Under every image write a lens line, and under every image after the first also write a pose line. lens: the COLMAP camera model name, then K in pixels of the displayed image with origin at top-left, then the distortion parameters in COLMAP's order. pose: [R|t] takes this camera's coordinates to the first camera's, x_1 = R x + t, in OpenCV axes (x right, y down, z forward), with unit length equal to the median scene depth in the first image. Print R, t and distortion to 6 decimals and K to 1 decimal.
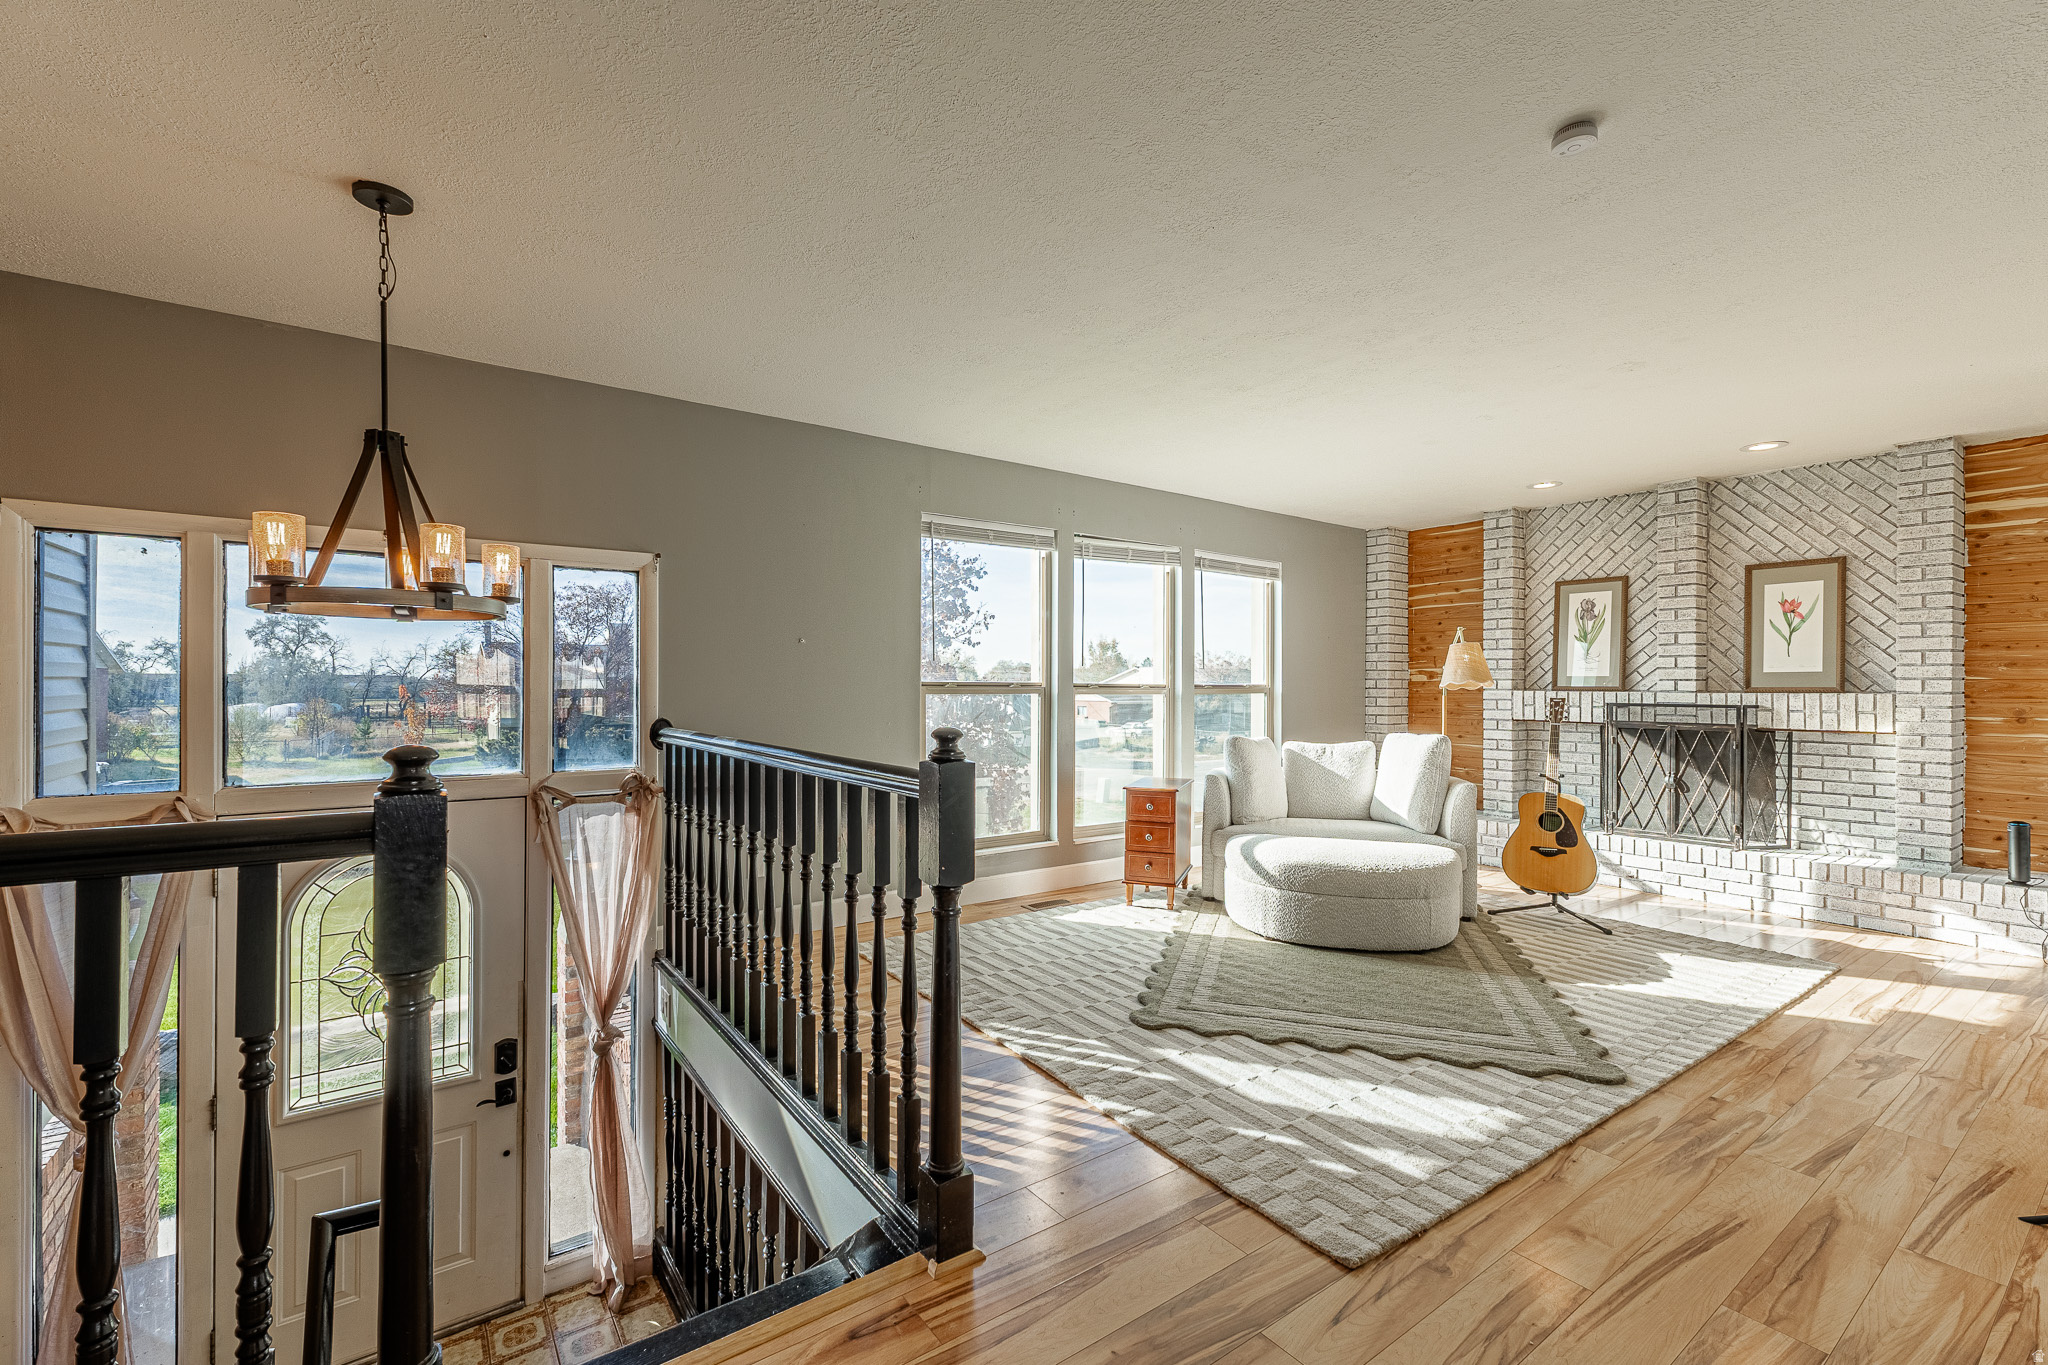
lens RADIAL K [[880.6, 0, 1018.6], [0, 880.6, 674.1], [0, 0, 1]] dist [0.007838, 0.000209]
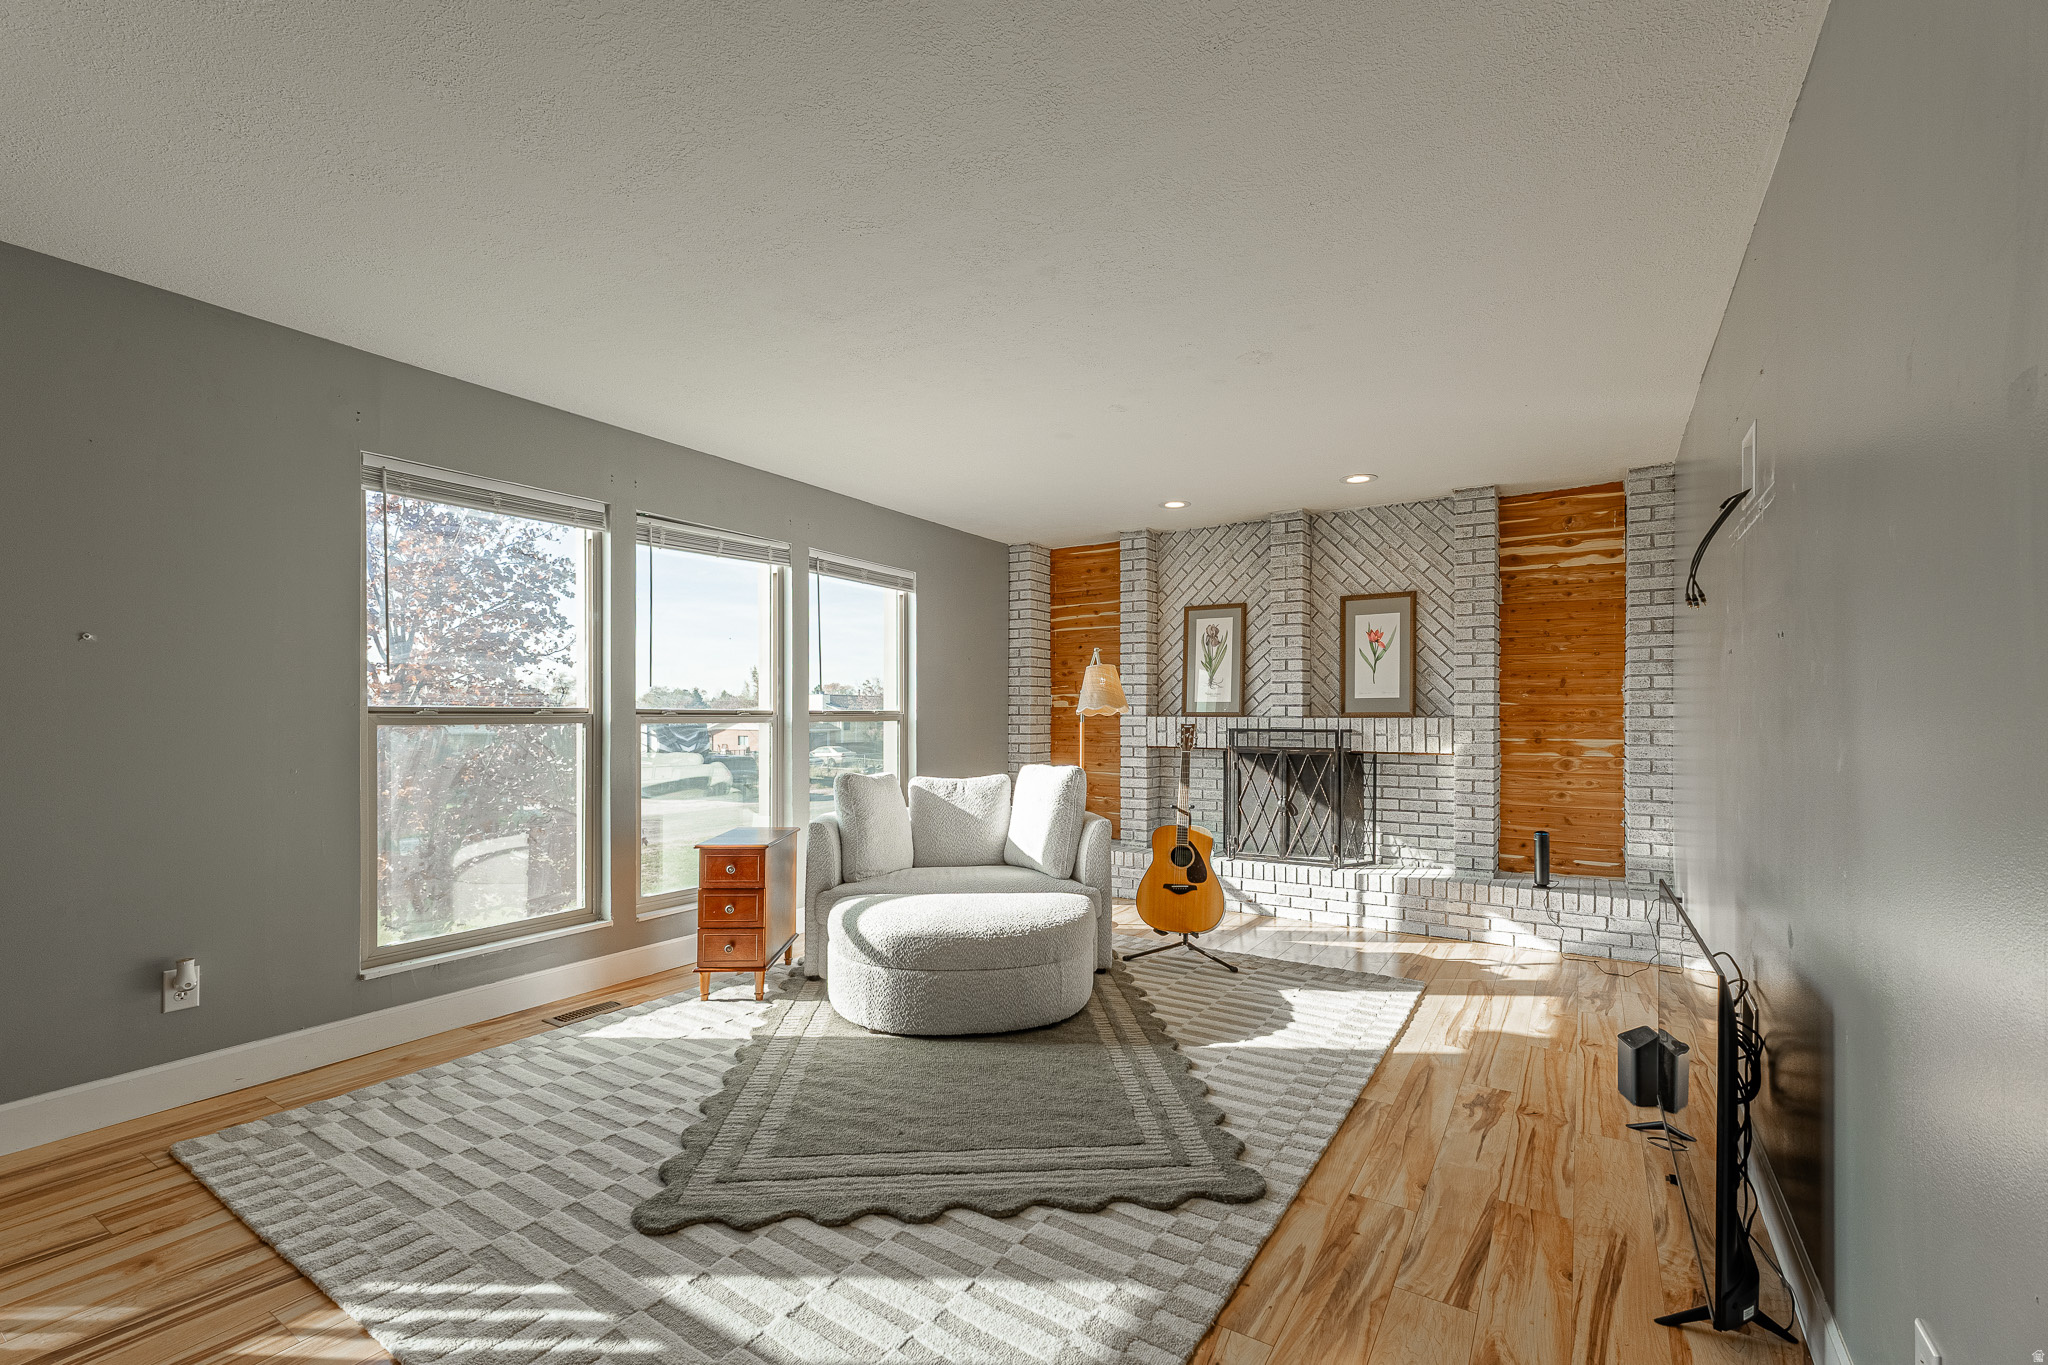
lens RADIAL K [[880.6, 0, 1018.6], [0, 880.6, 674.1], [0, 0, 1]] dist [0.007838, 0.000209]
pose [[0.934607, 0.013298, 0.355433, 0.101216], [-0.002230, 0.999500, -0.031533, 0.003590], [-0.355674, 0.028678, 0.934170, 0.175522]]
